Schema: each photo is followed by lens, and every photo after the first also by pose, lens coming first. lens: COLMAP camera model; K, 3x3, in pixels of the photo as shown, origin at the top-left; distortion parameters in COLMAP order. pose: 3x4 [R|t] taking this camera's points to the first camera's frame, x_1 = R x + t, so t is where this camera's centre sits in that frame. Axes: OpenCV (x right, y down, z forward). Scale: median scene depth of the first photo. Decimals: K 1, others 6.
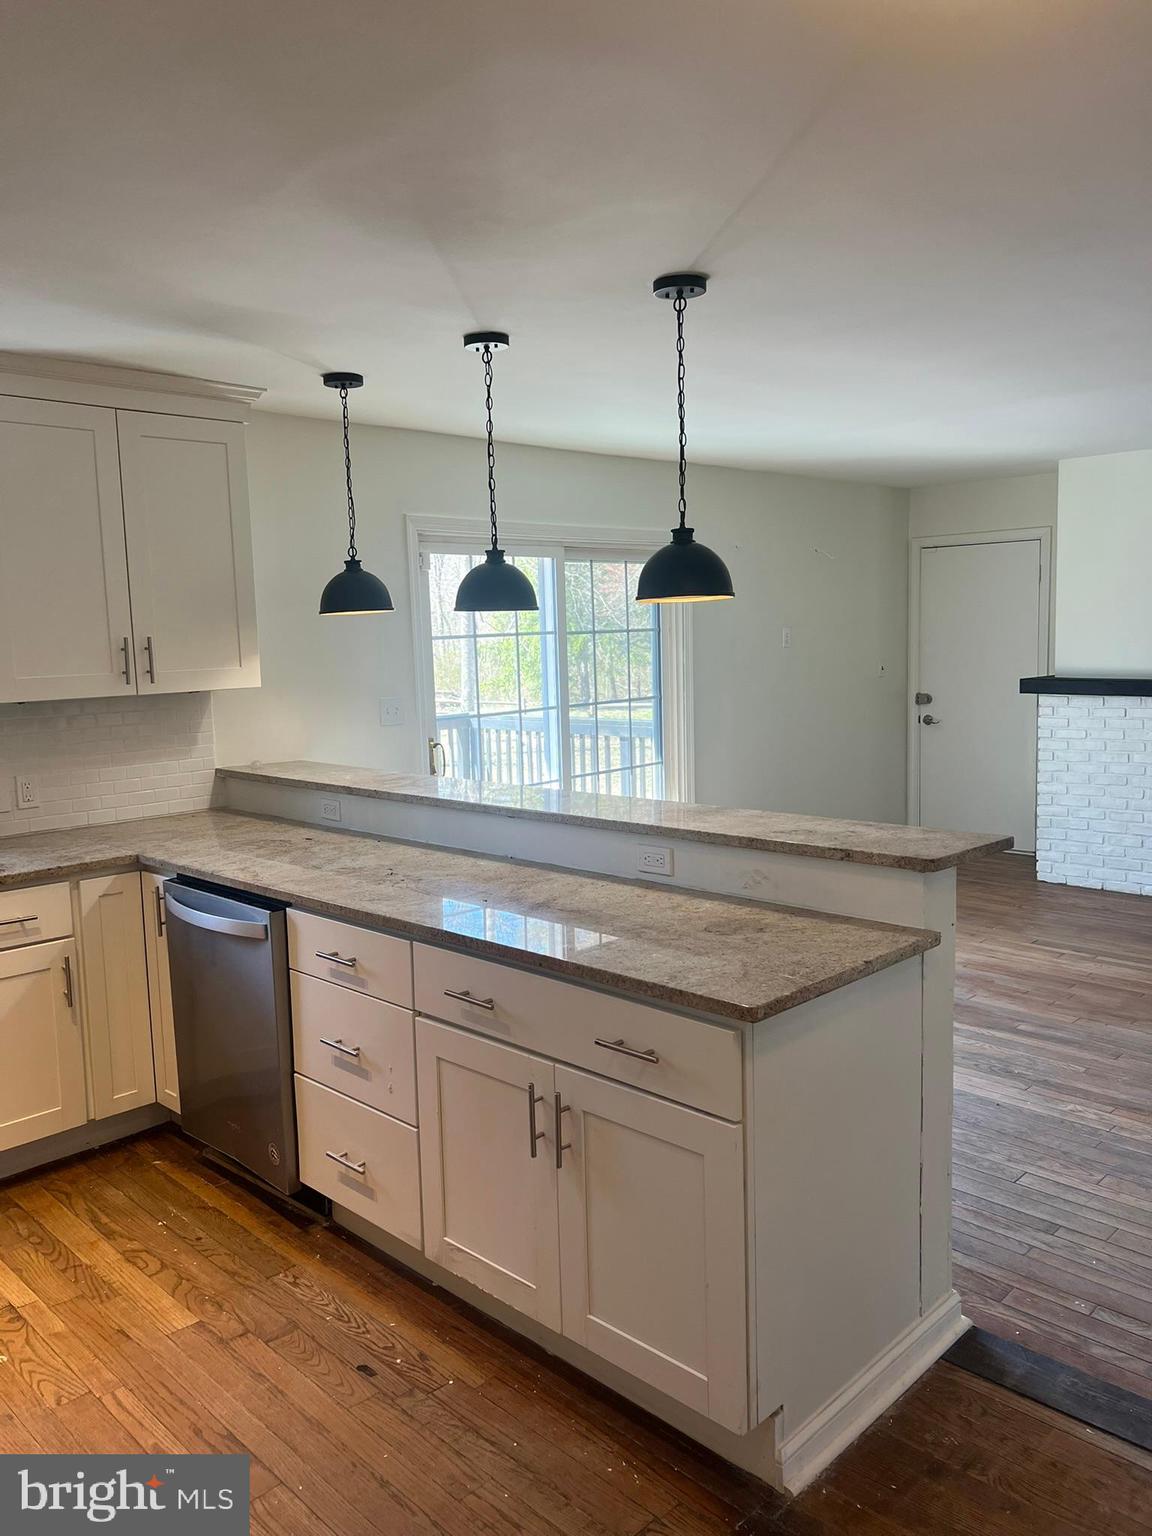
lens RADIAL K [[1158.3, 0, 577.3], [0, 1158.3, 769.2], [0, 0, 1]] dist [0.007946, -0.004265]
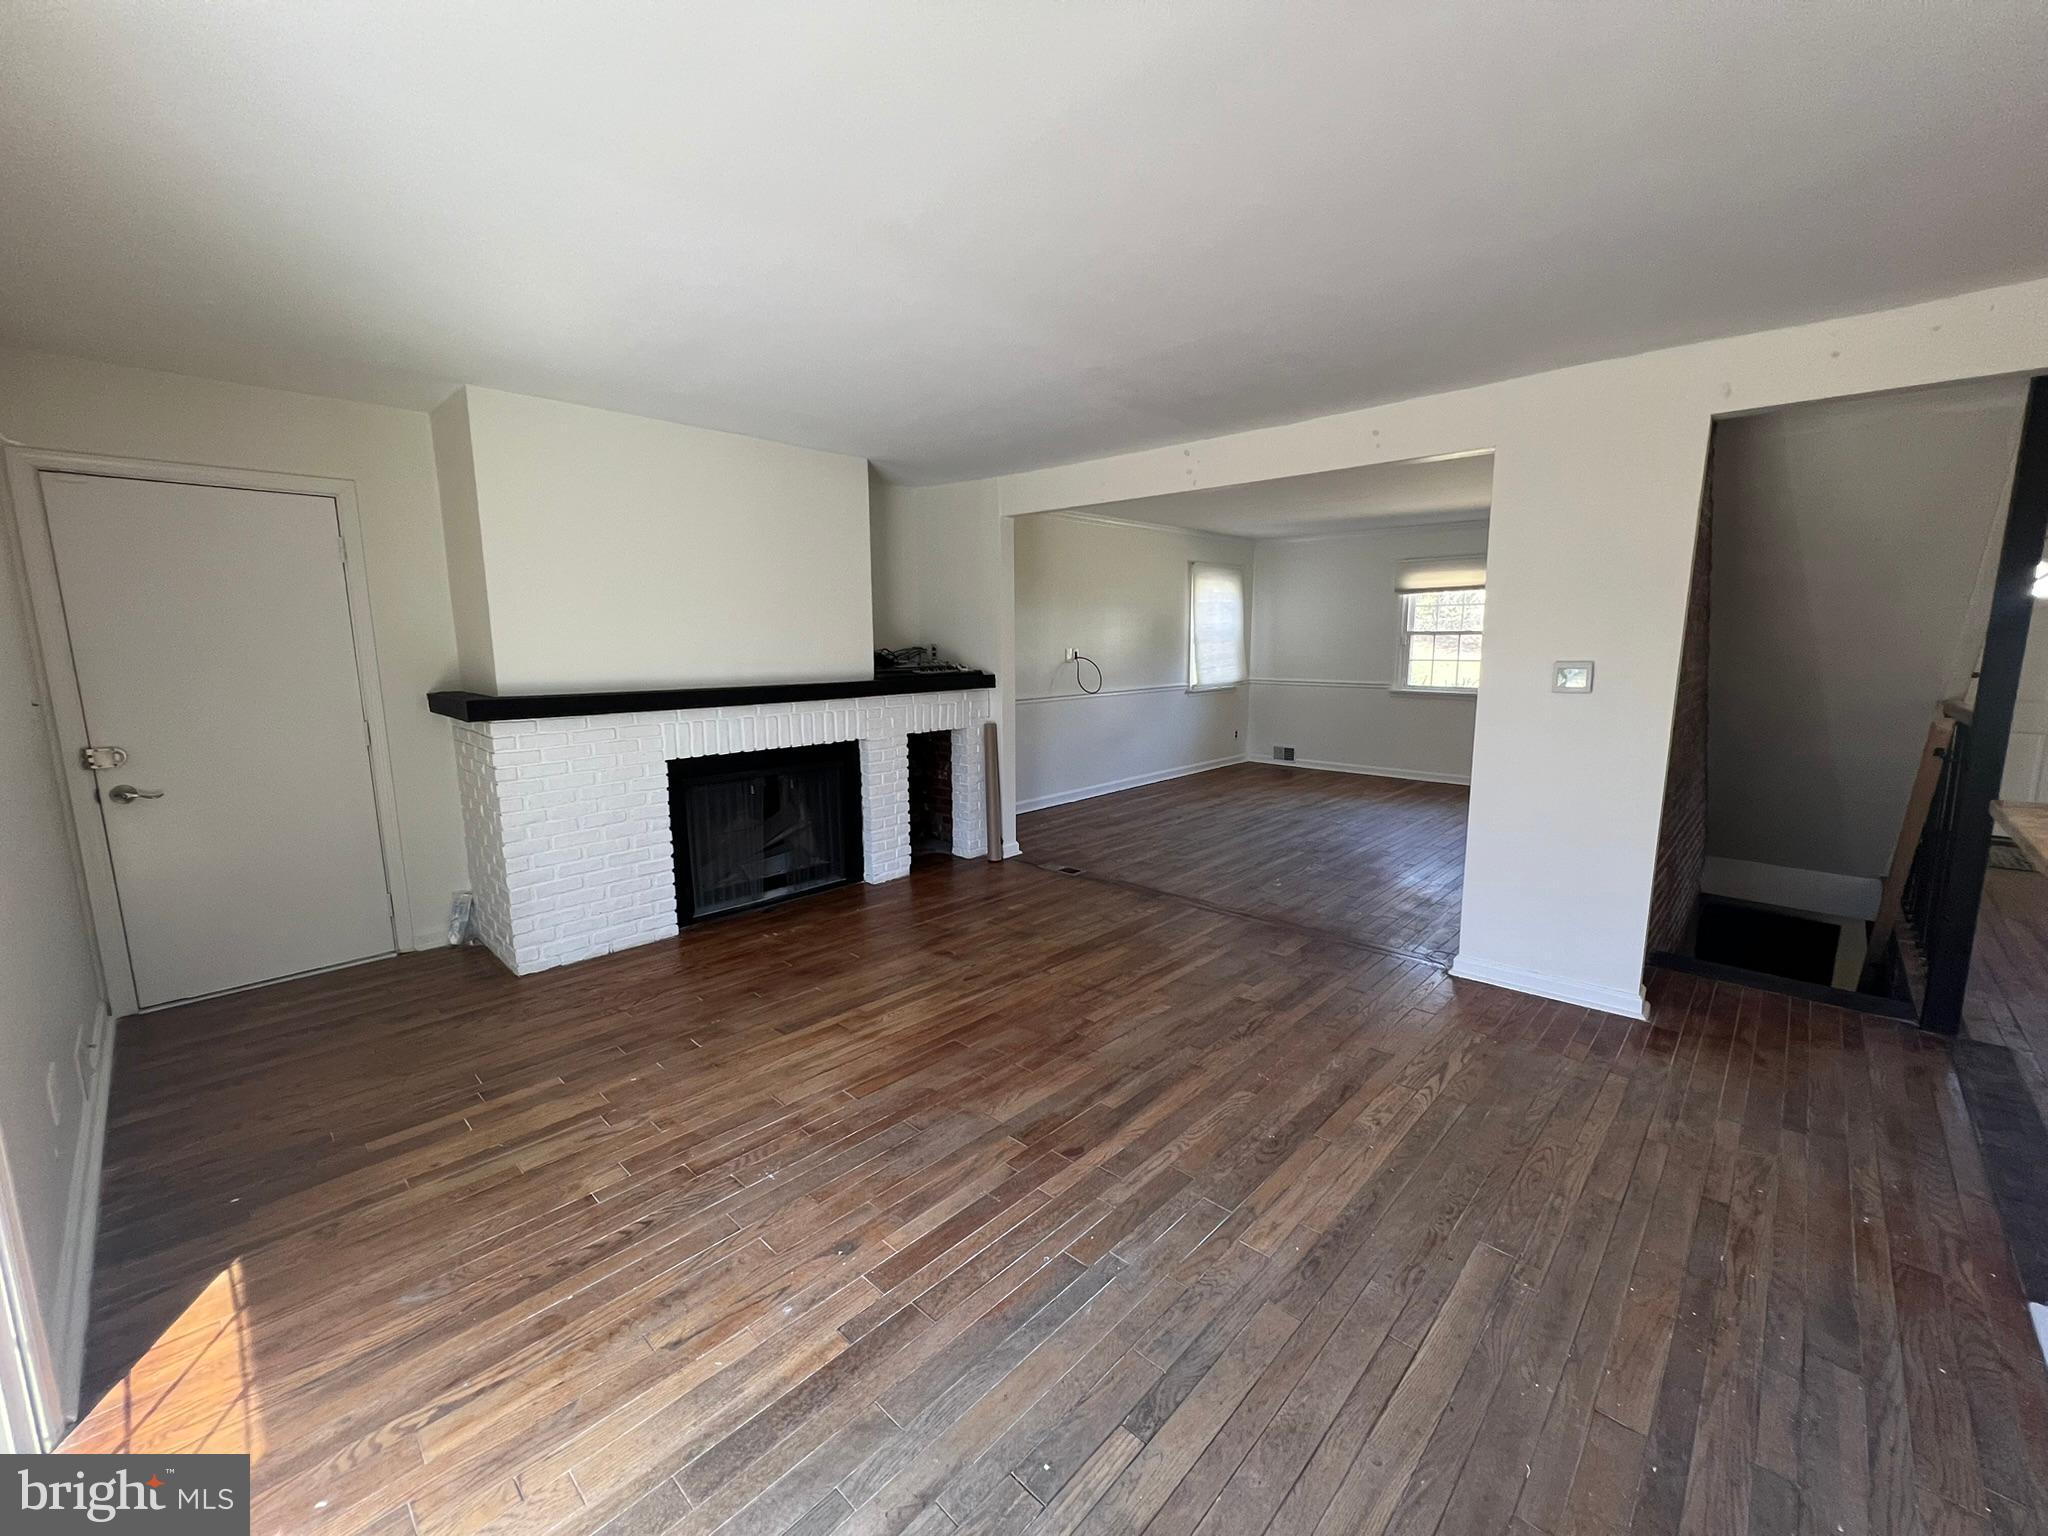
lens RADIAL K [[823.4, 0, 1027.7], [0, 823.4, 762.7], [0, 0, 1]] dist [-0.003268, 0.000835]
pose [[-0.018948, -0.121098, 0.992460, -0.133031], [0.127394, 0.984255, 0.122529, -0.075871], [-0.991671, 0.128755, -0.003222, 0.875575]]
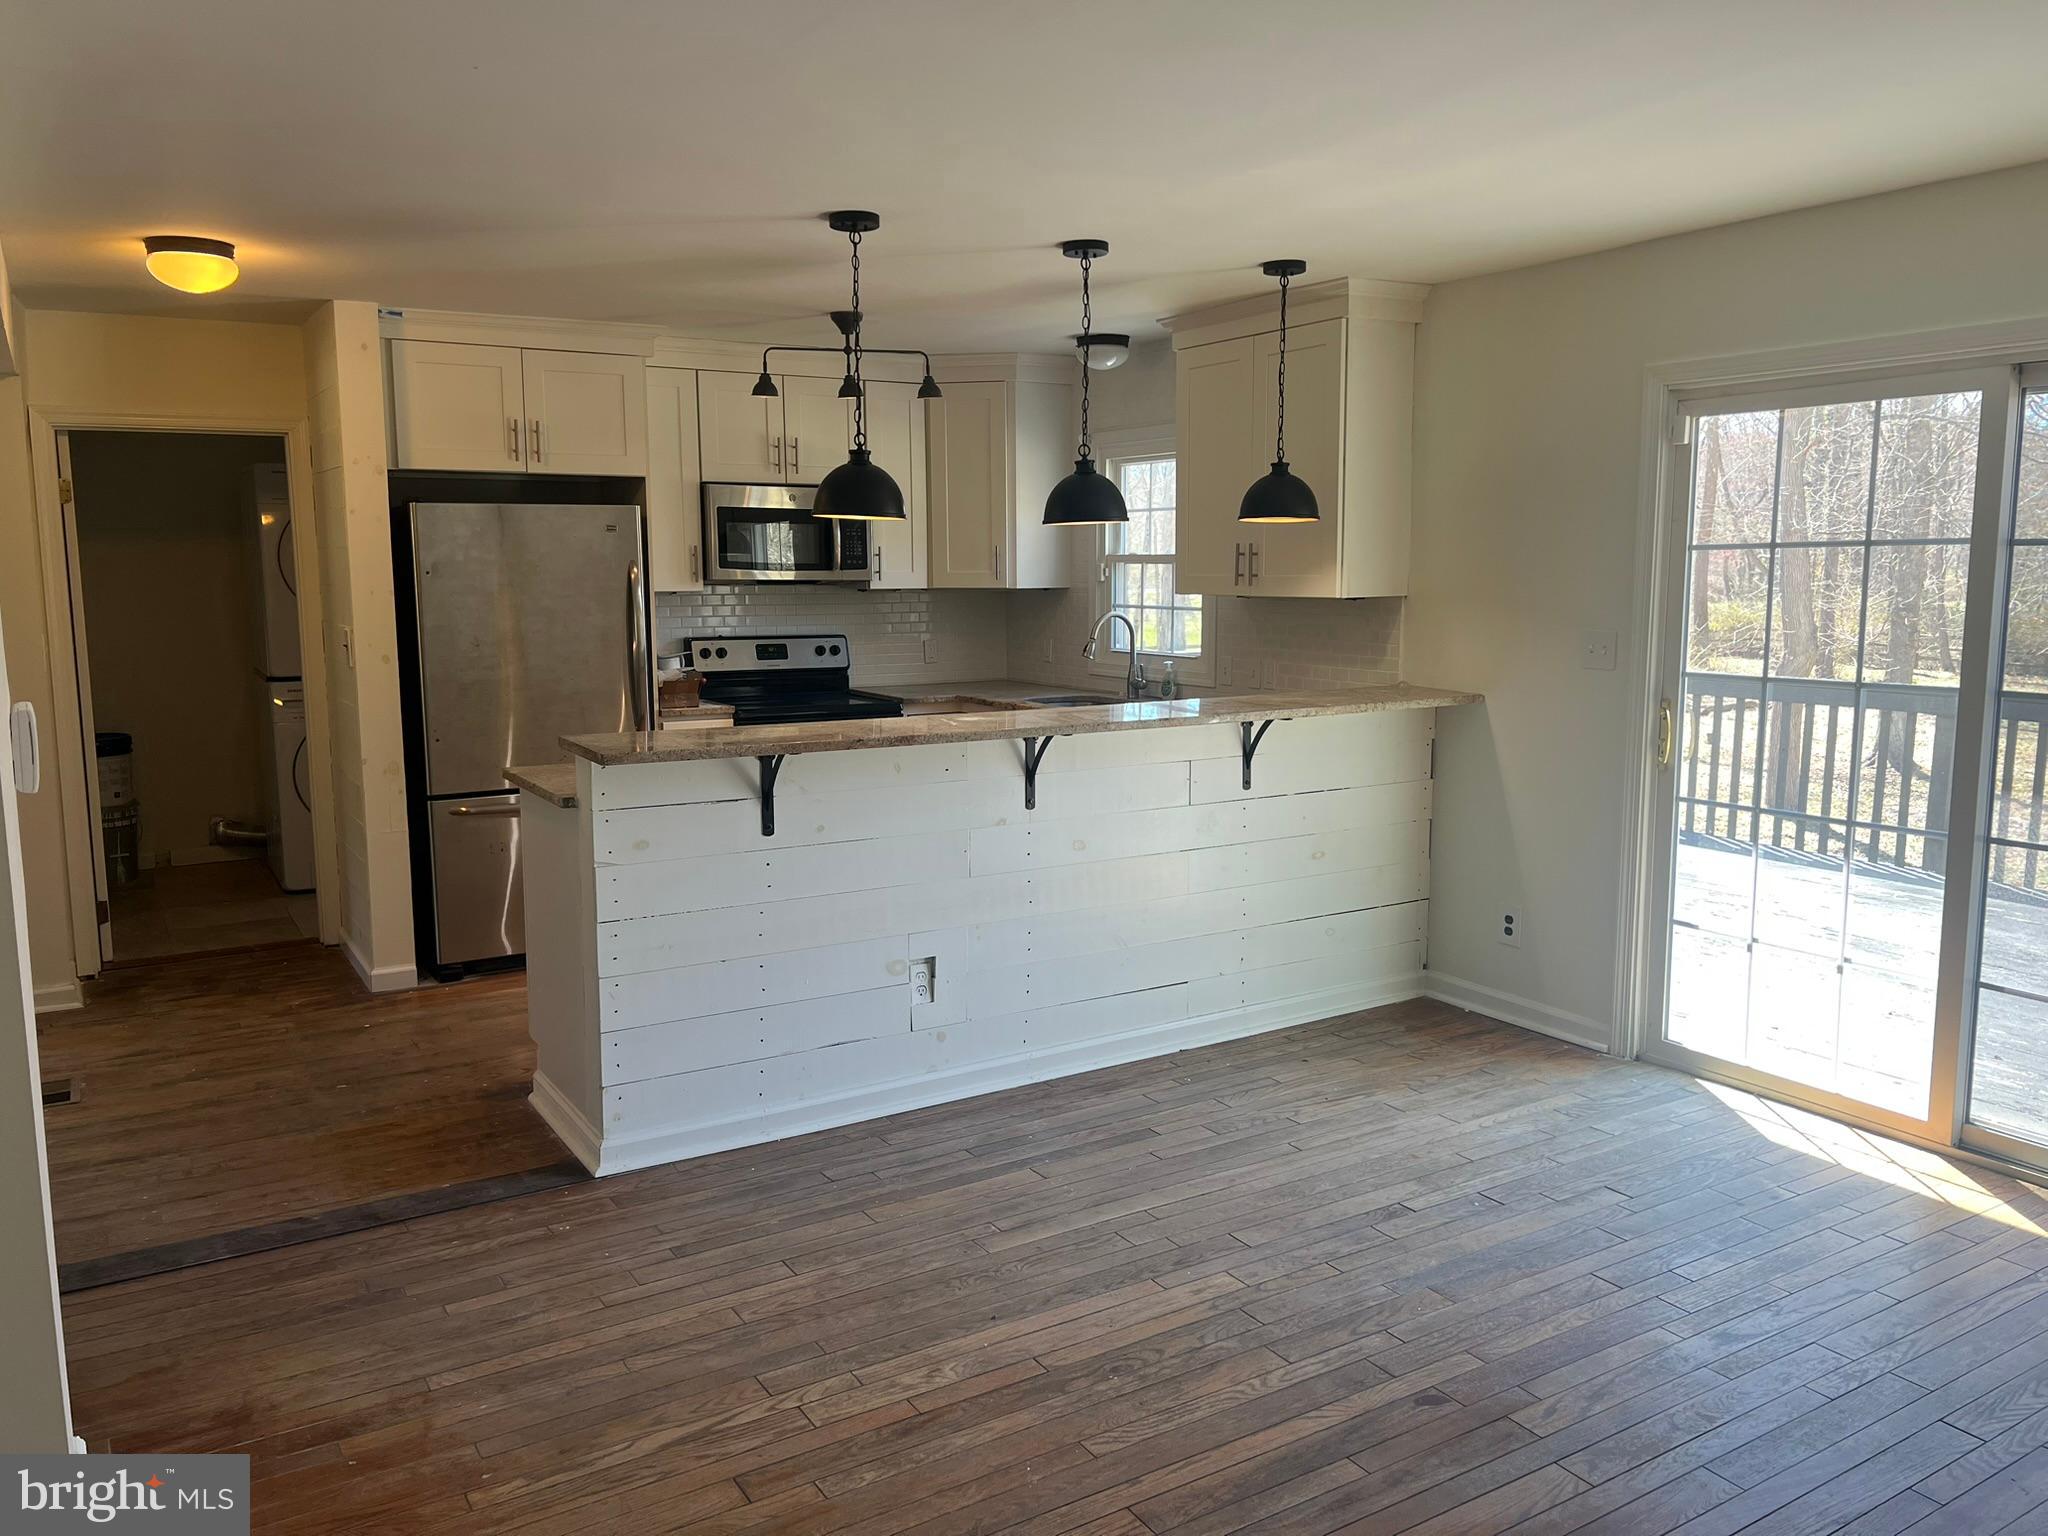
lens RADIAL K [[1544.4, 0, 1027.0], [0, 1544.4, 765.7], [0, 0, 1]] dist [0.007946, -0.004265]
pose [[-0.239469, 0.158799, -0.957830, 0.793582], [-0.104959, 0.976518, 0.188138, -0.114931], [0.965214, 0.145586, -0.217178, 0.825647]]
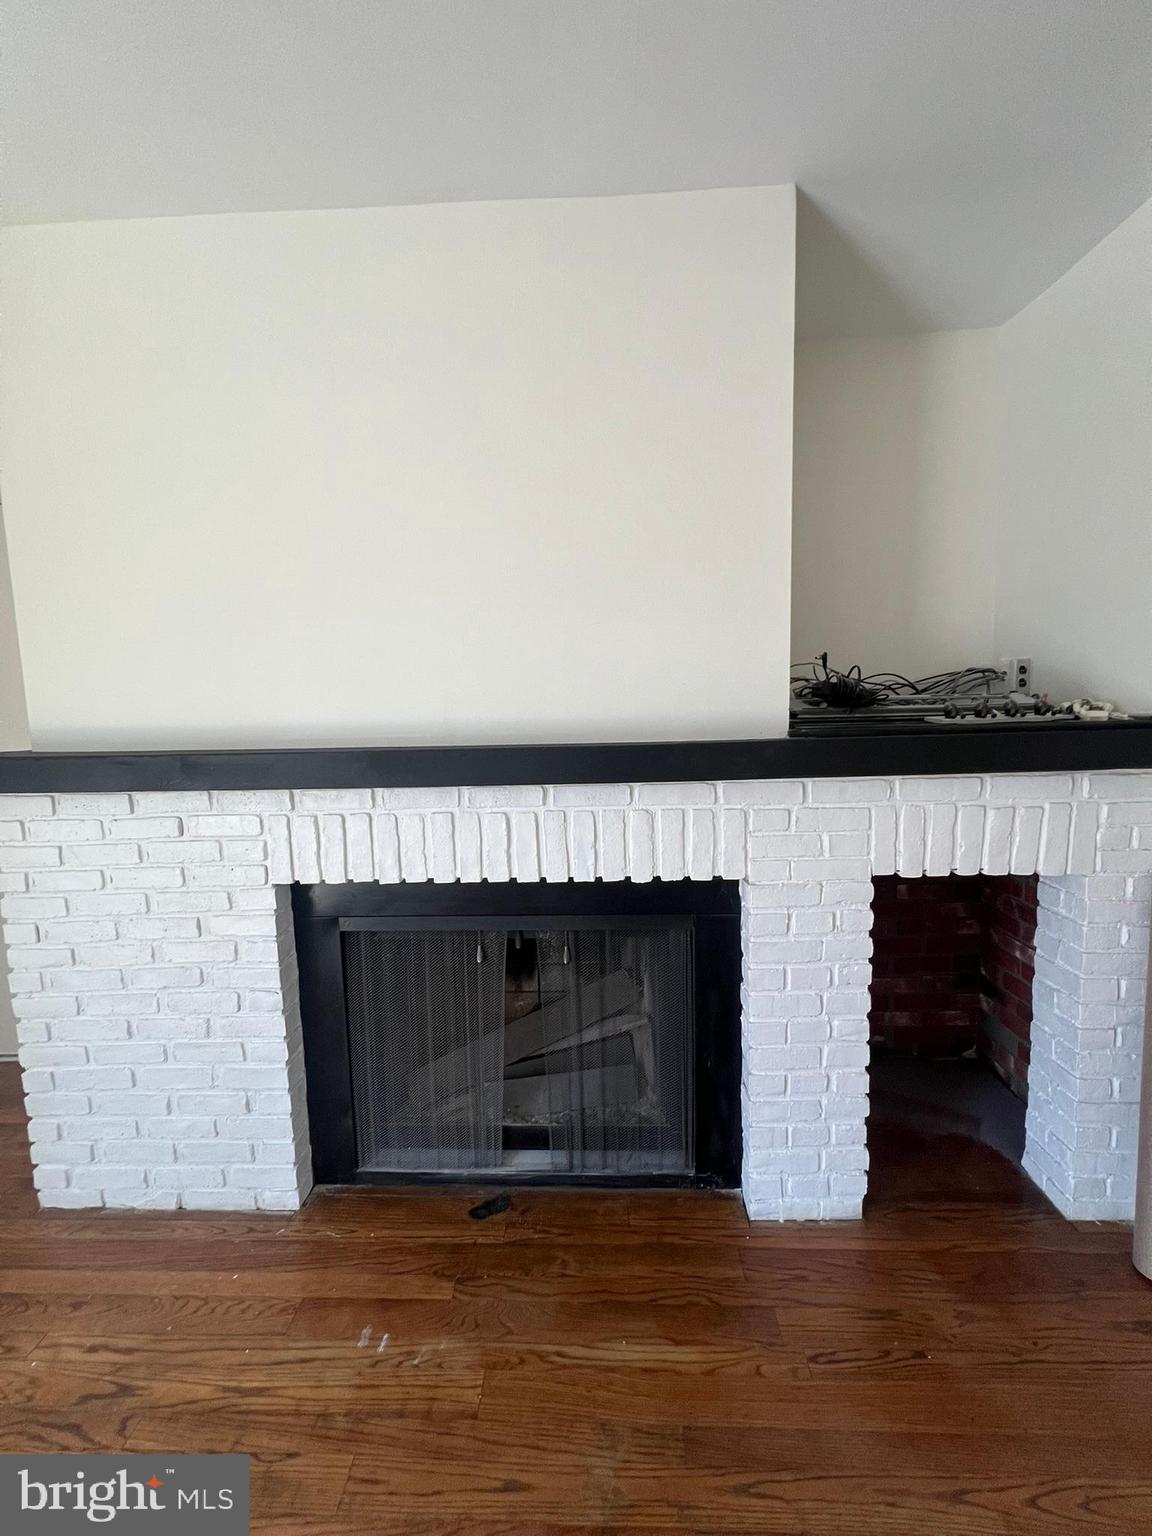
lens RADIAL K [[617.5, 0, 576.8], [0, 617.5, 767.9], [0, 0, 1]] dist [-0.003268, 0.000835]
pose [[0.740114, -0.056893, 0.670070, 0.523209], [0.087262, 0.996115, -0.011808, -0.067389], [-0.666795, 0.067211, 0.742204, 0.884957]]
